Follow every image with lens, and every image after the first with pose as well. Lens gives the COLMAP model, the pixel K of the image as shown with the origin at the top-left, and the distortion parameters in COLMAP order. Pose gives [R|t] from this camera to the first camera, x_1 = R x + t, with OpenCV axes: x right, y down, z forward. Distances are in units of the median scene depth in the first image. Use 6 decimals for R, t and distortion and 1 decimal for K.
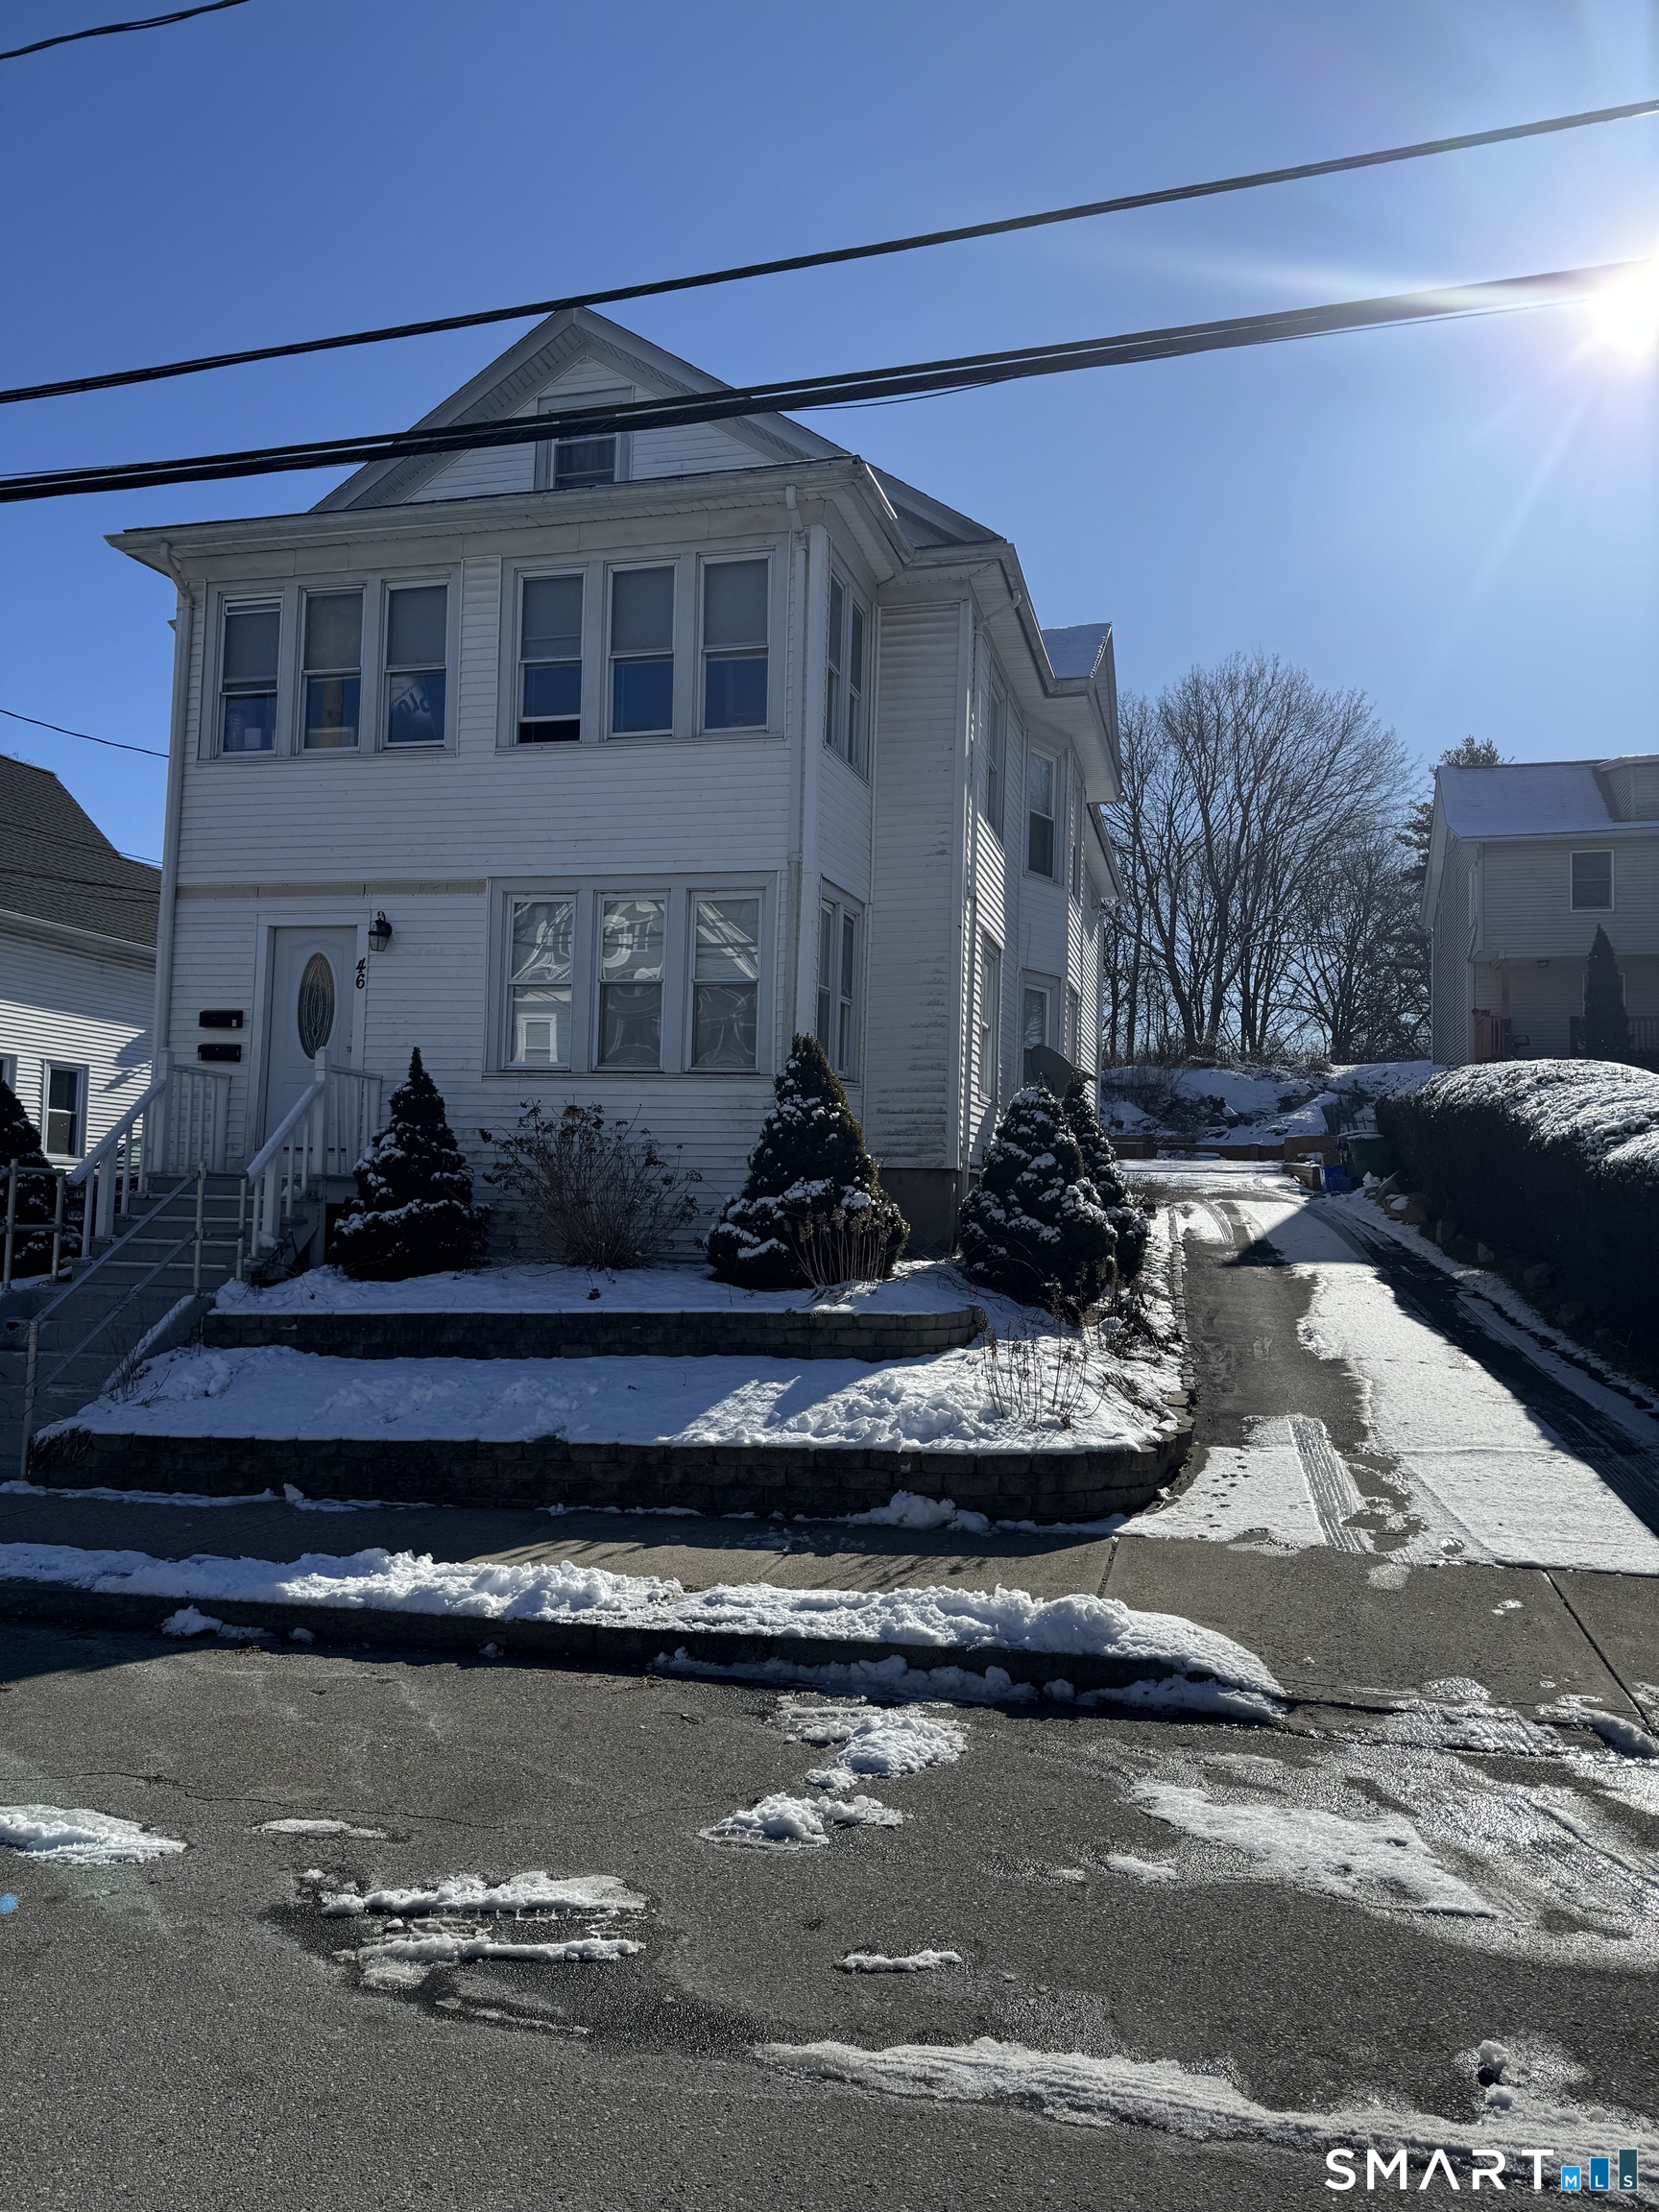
lens RADIAL K [[1582.1, 0, 862.1], [0, 1582.1, 1129.6], [0, 0, 1]] dist [0.185584, -0.353331]
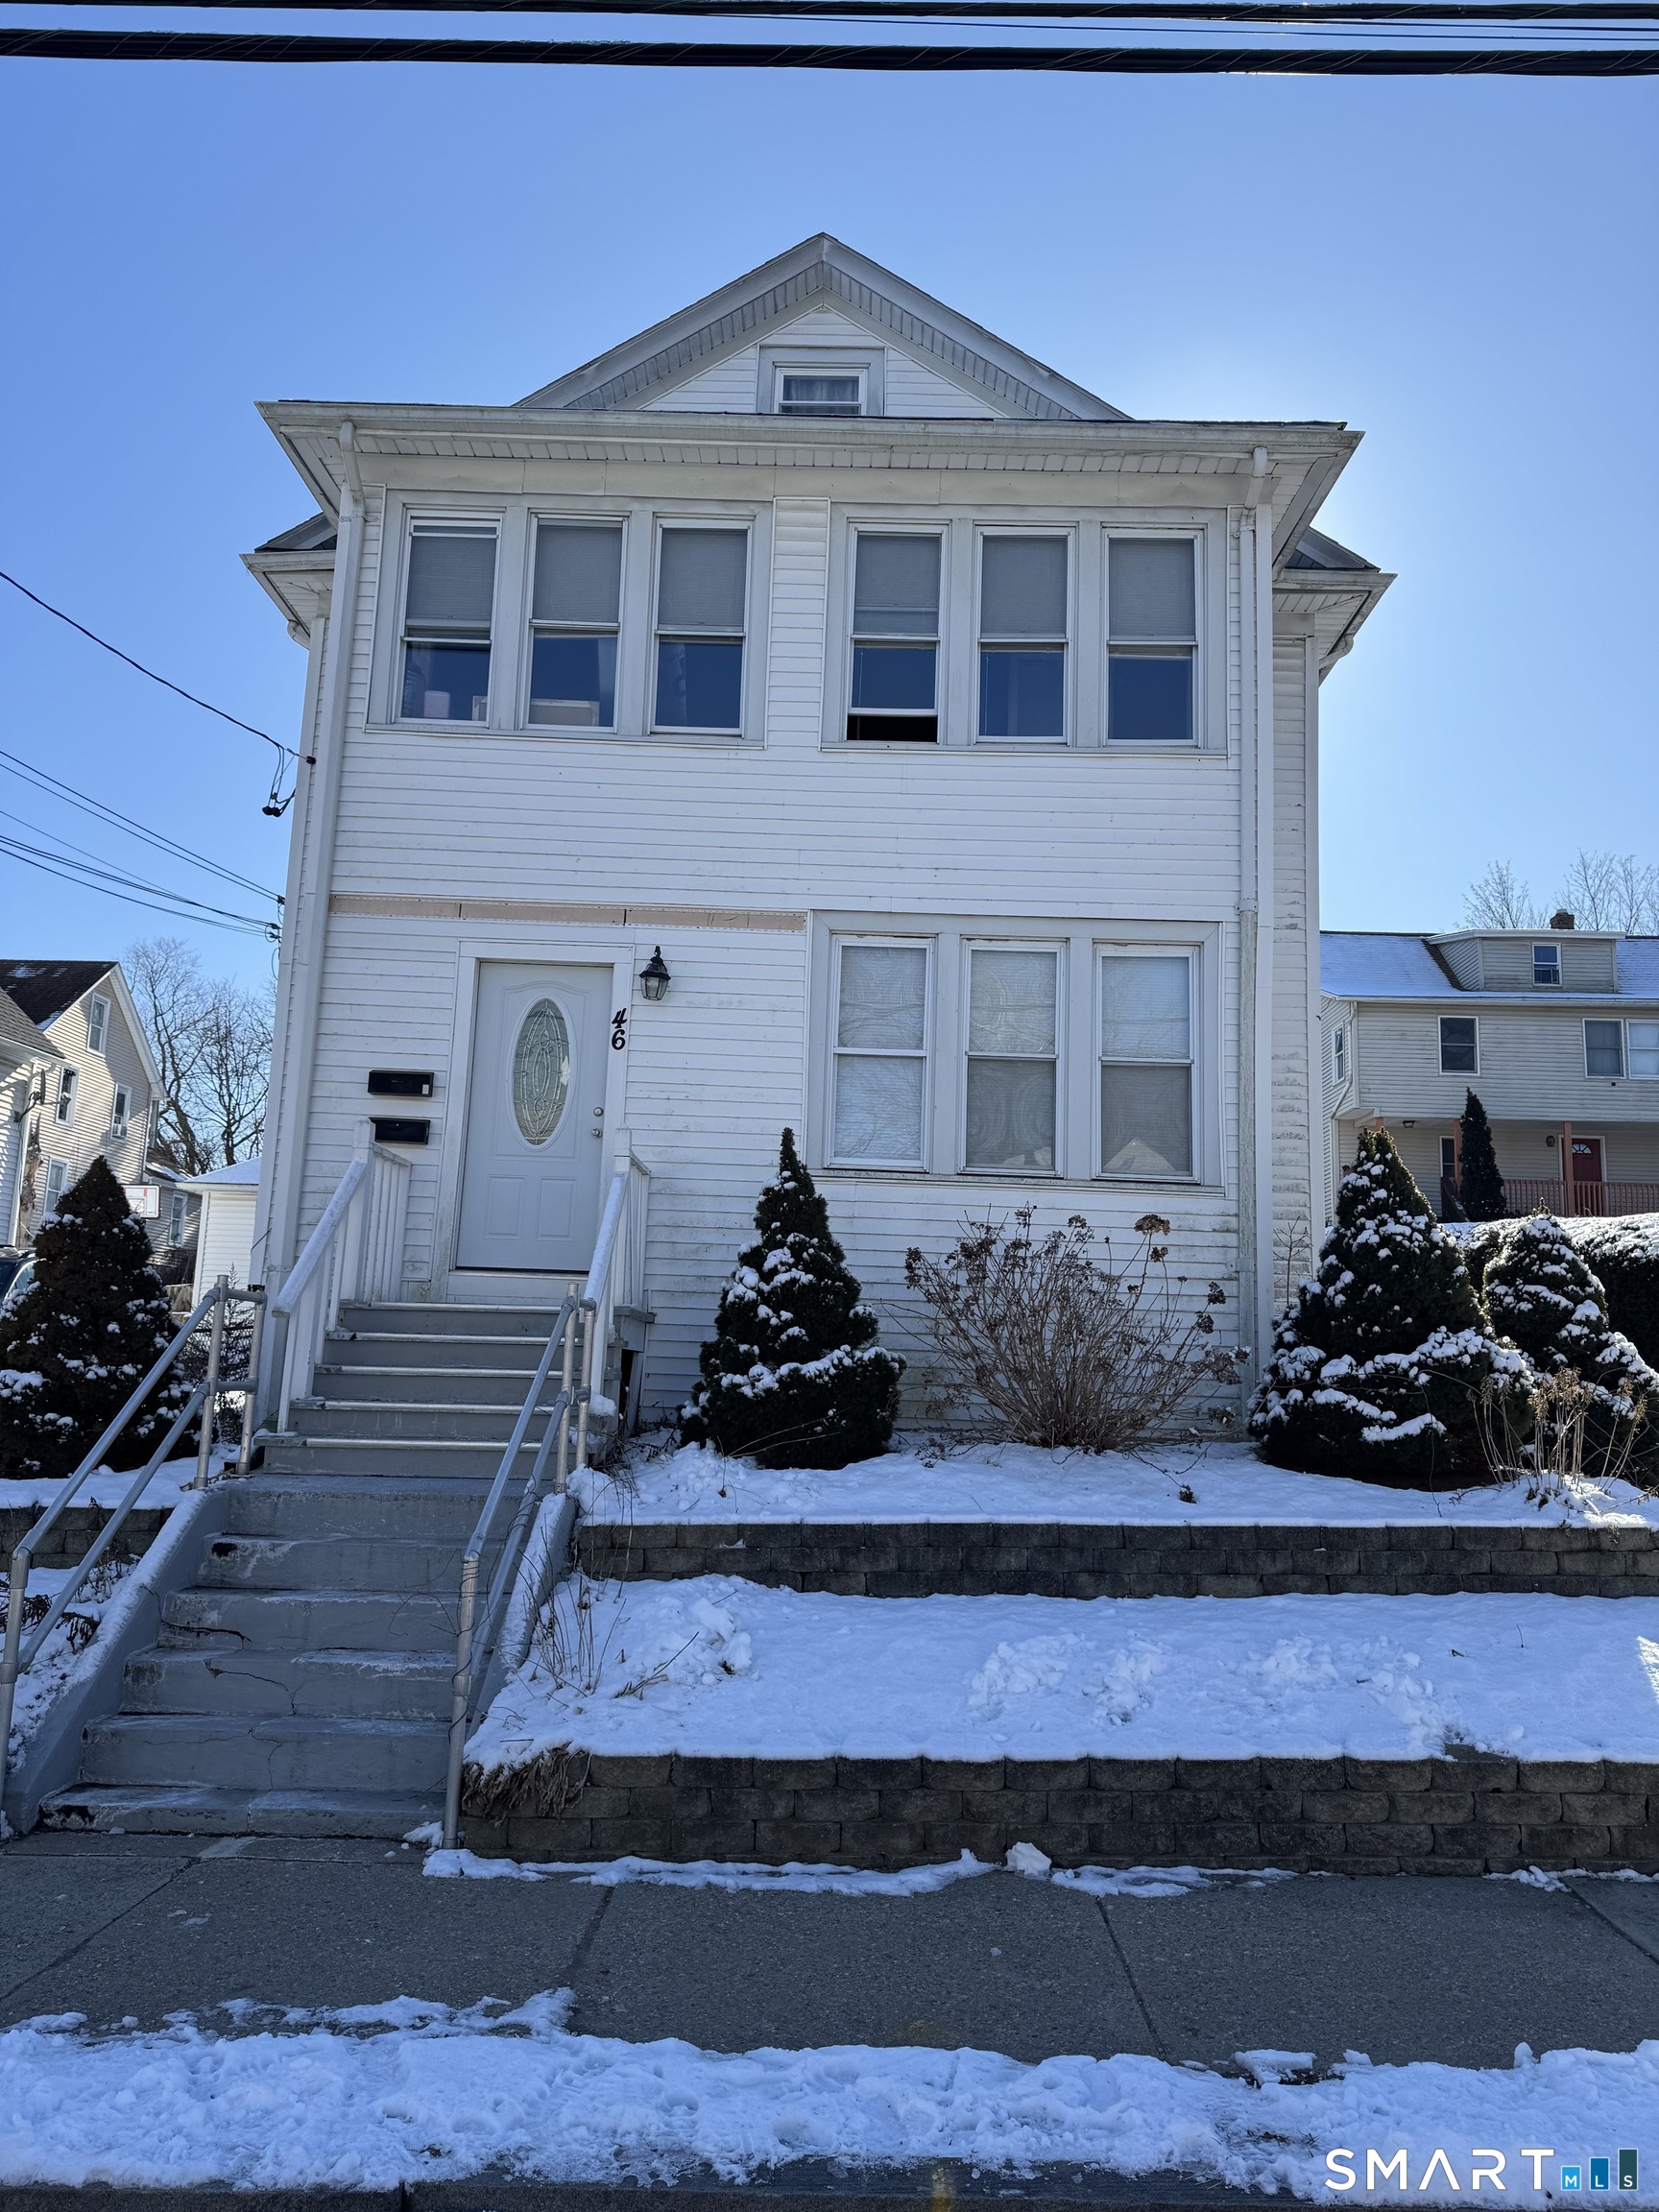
lens RADIAL K [[1545.7, 0, 817.2], [0, 1545.7, 1135.1], [0, 0, 1]] dist [0.147250, -0.243861]
pose [[0.968087, 0.045962, 0.246365, -0.408435], [-0.023088, 0.995215, -0.094943, 0.015188], [-0.249549, 0.086225, 0.964516, 0.317754]]
